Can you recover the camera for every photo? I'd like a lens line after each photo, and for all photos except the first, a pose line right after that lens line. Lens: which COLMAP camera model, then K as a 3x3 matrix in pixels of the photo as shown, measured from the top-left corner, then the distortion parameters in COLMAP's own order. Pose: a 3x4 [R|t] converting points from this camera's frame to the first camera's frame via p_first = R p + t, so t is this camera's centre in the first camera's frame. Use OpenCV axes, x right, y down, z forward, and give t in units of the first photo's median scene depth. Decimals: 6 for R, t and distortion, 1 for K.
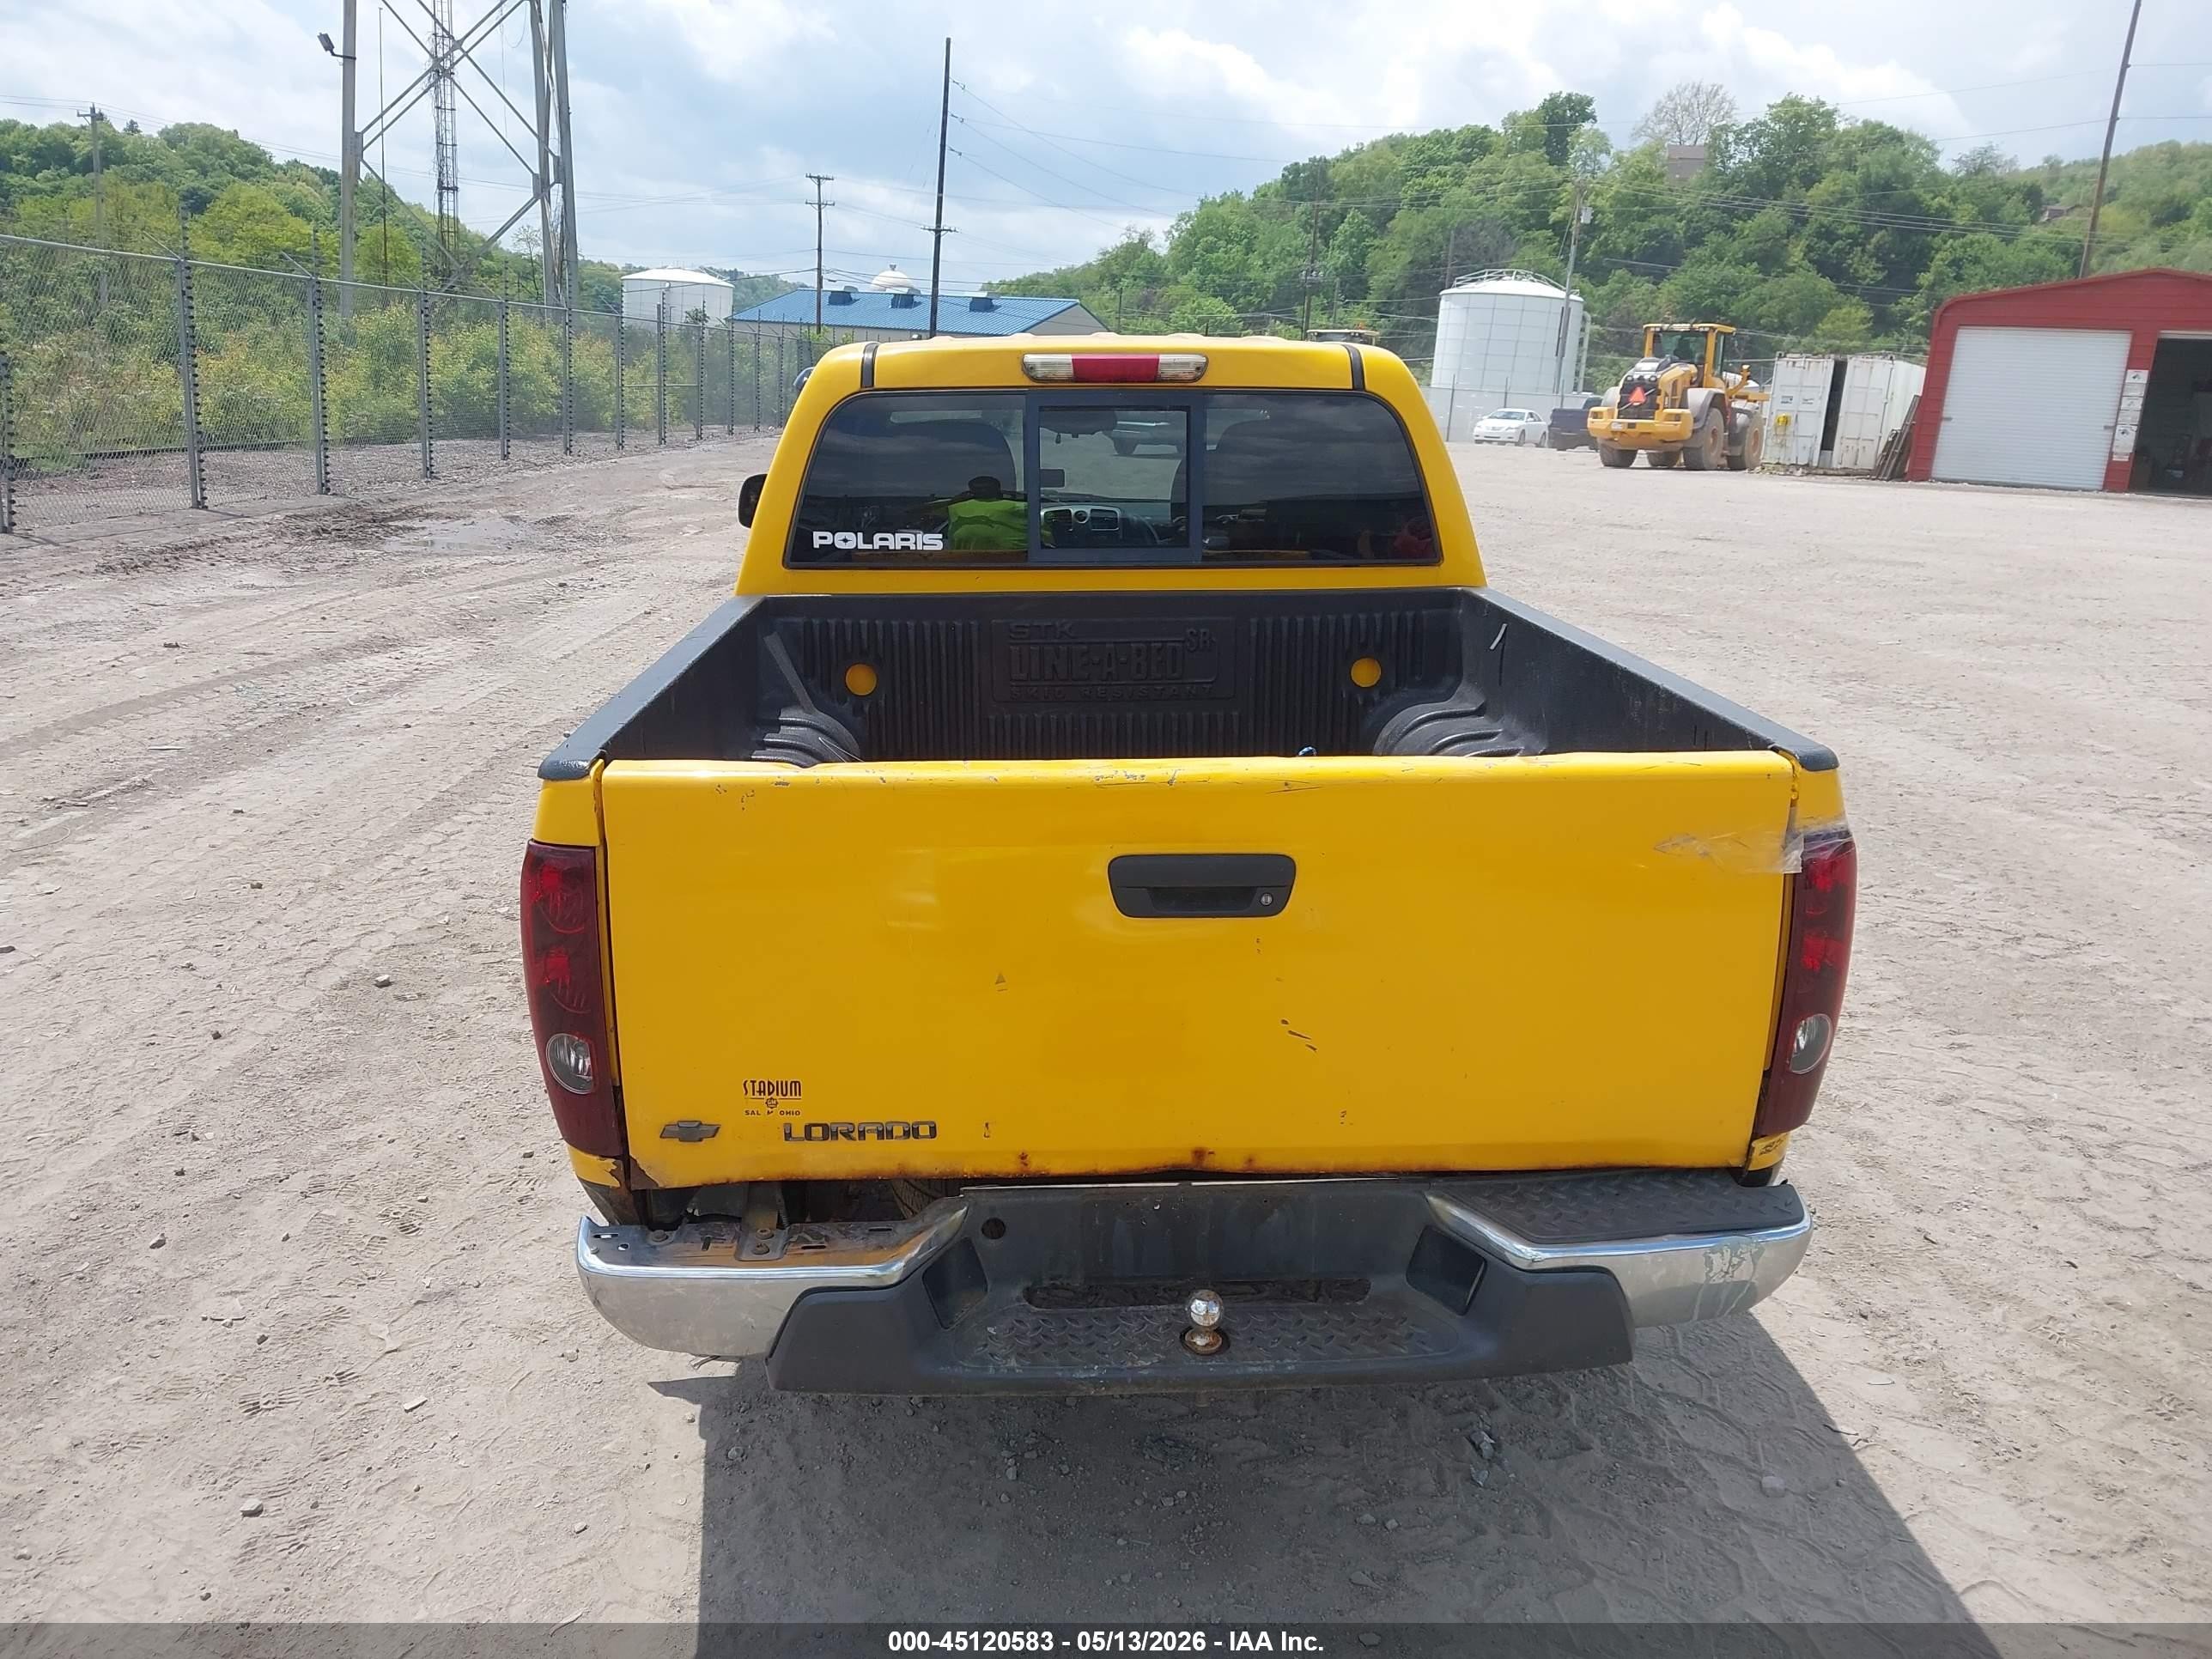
lens RADIAL K [[1776.2, 0, 1087.2], [0, 1776.2, 850.4], [0, 0, 1]] dist [0.016015, -0.006047]
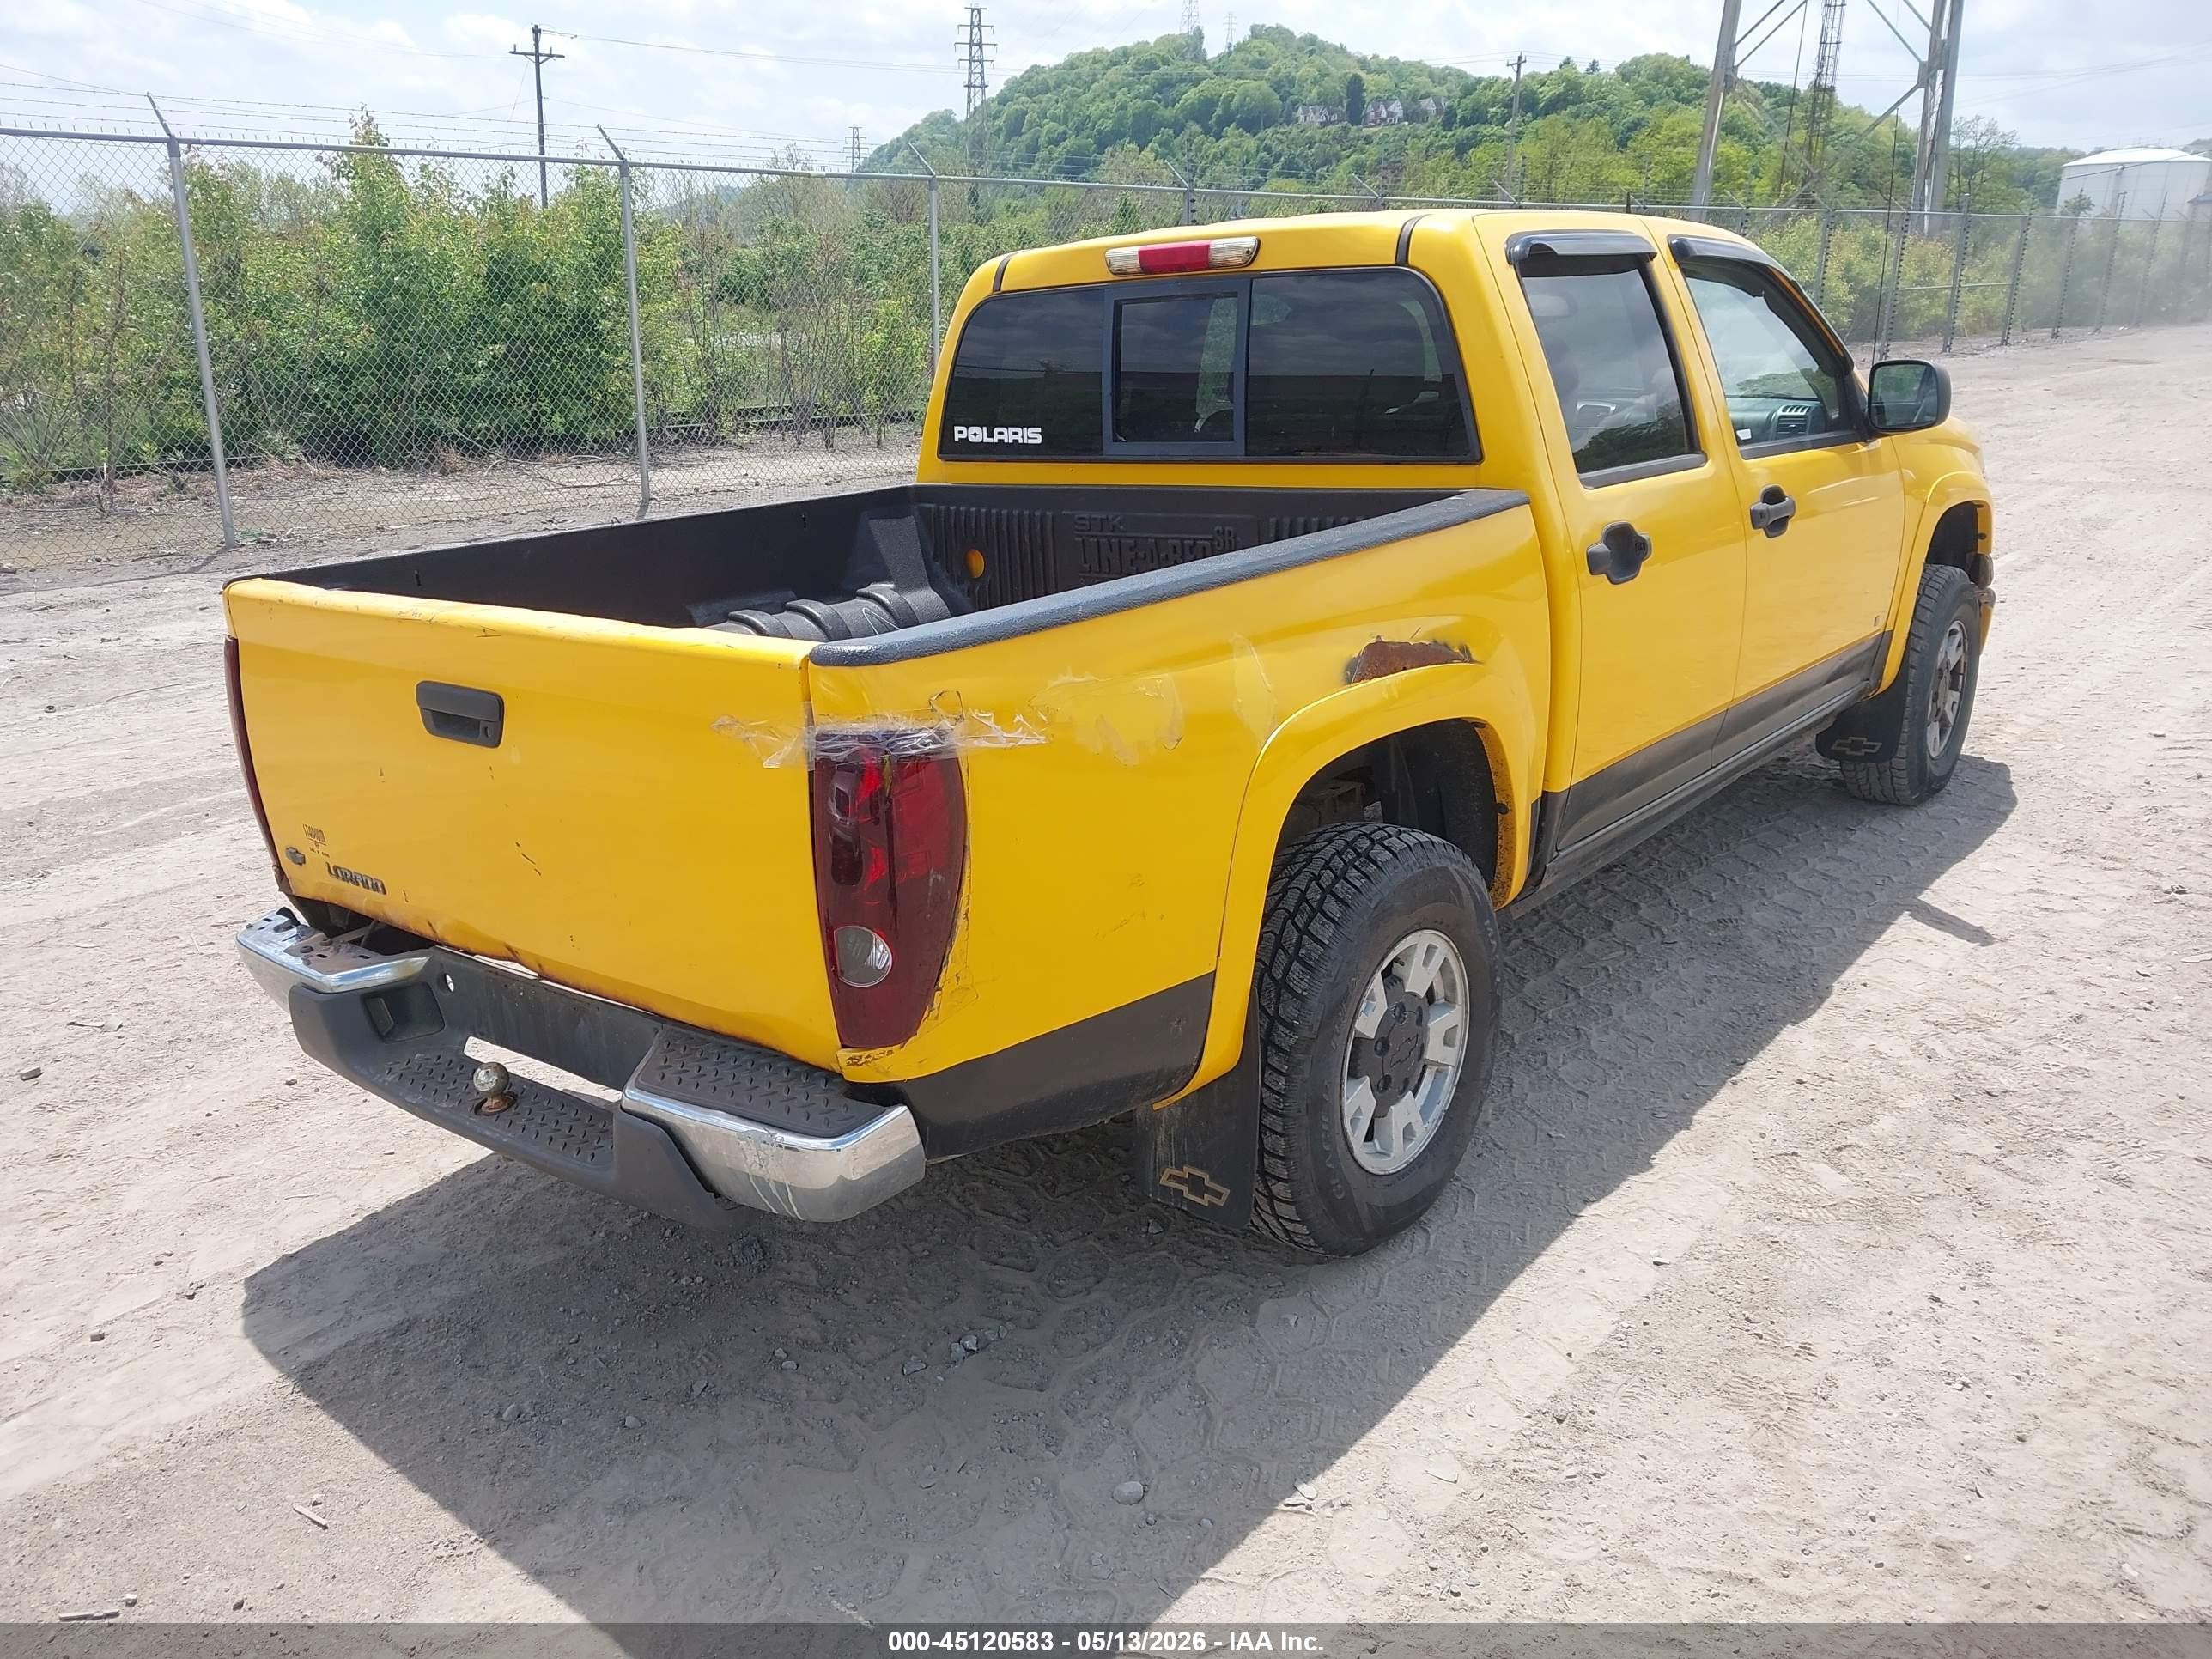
lens RADIAL K [[1776.2, 0, 1076.4], [0, 1776.2, 863.0], [0, 0, 1]] dist [0.016015, -0.006047]
pose [[0.735653, 0.161211, -0.657895, 0.076440], [-0.128317, 0.986846, 0.098334, -0.003368], [0.665093, 0.012079, 0.746663, 0.026004]]
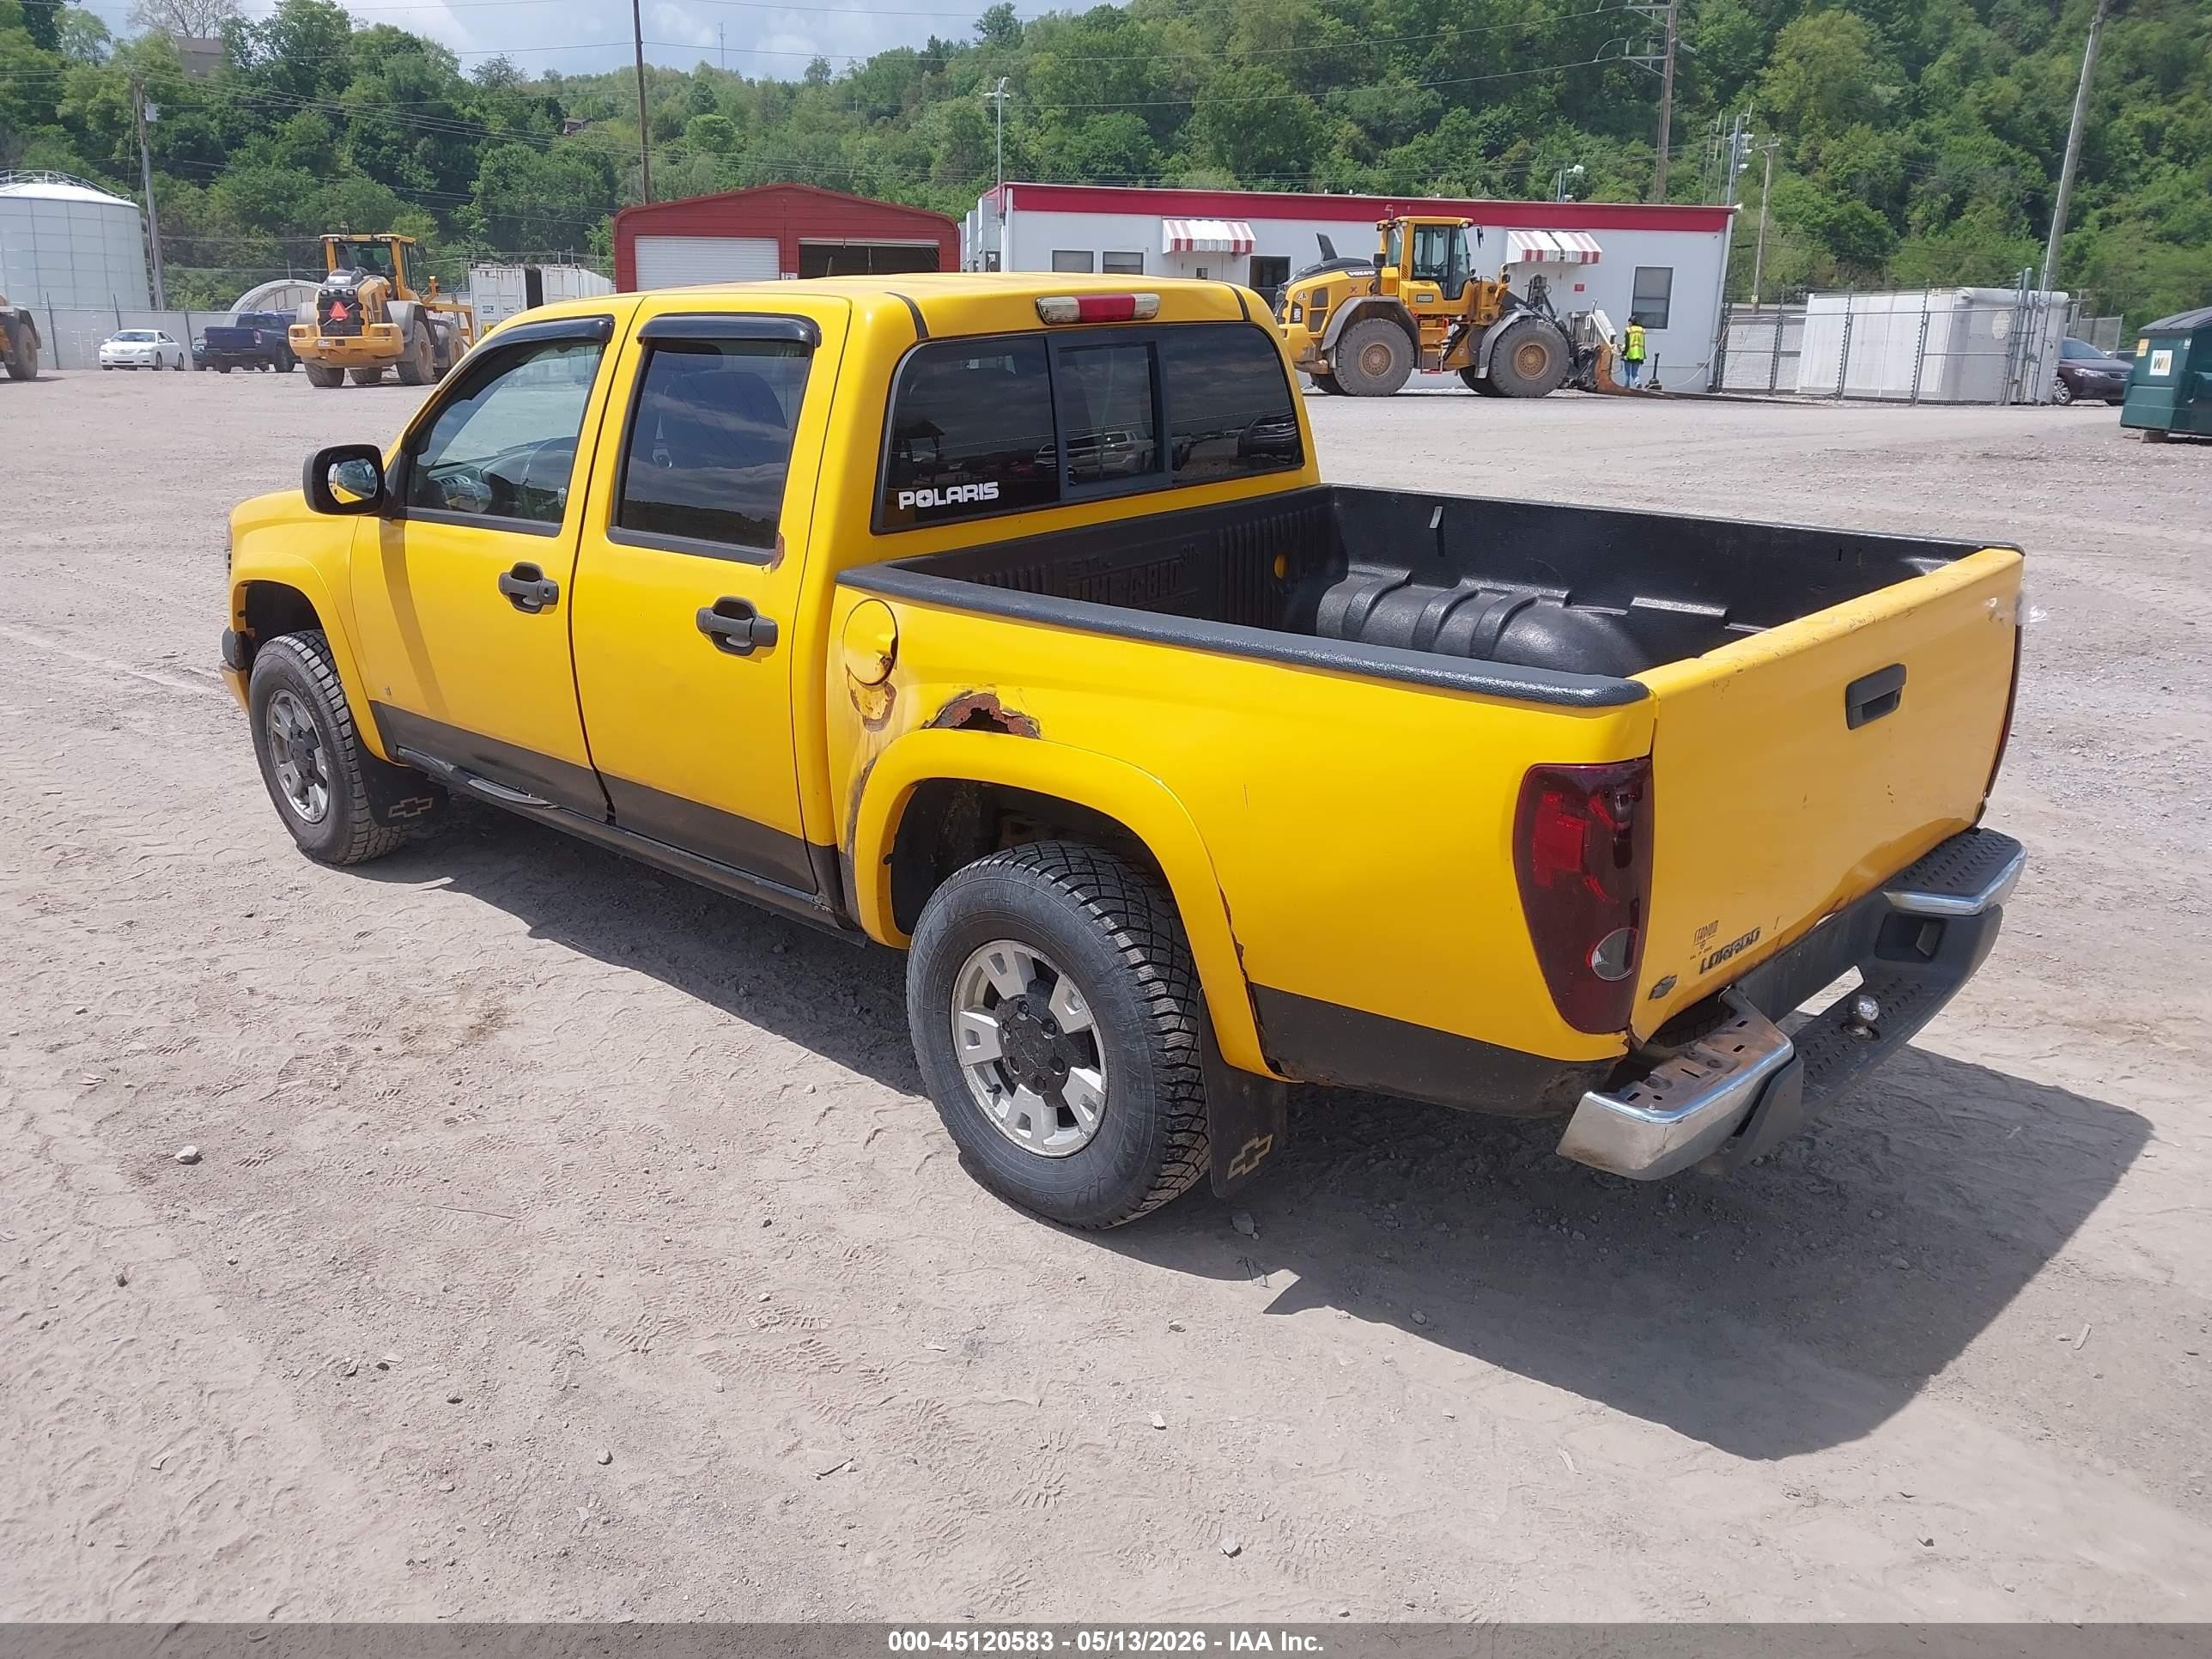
lens RADIAL K [[1776.2, 0, 1077.4], [0, 1776.2, 848.2], [0, 0, 1]] dist [0.016015, -0.006047]
pose [[0.730325, -0.231305, 0.642747, -0.084646], [0.201171, 0.972027, 0.121222, -0.010174], [-0.652806, 0.040771, 0.756427, 0.024915]]
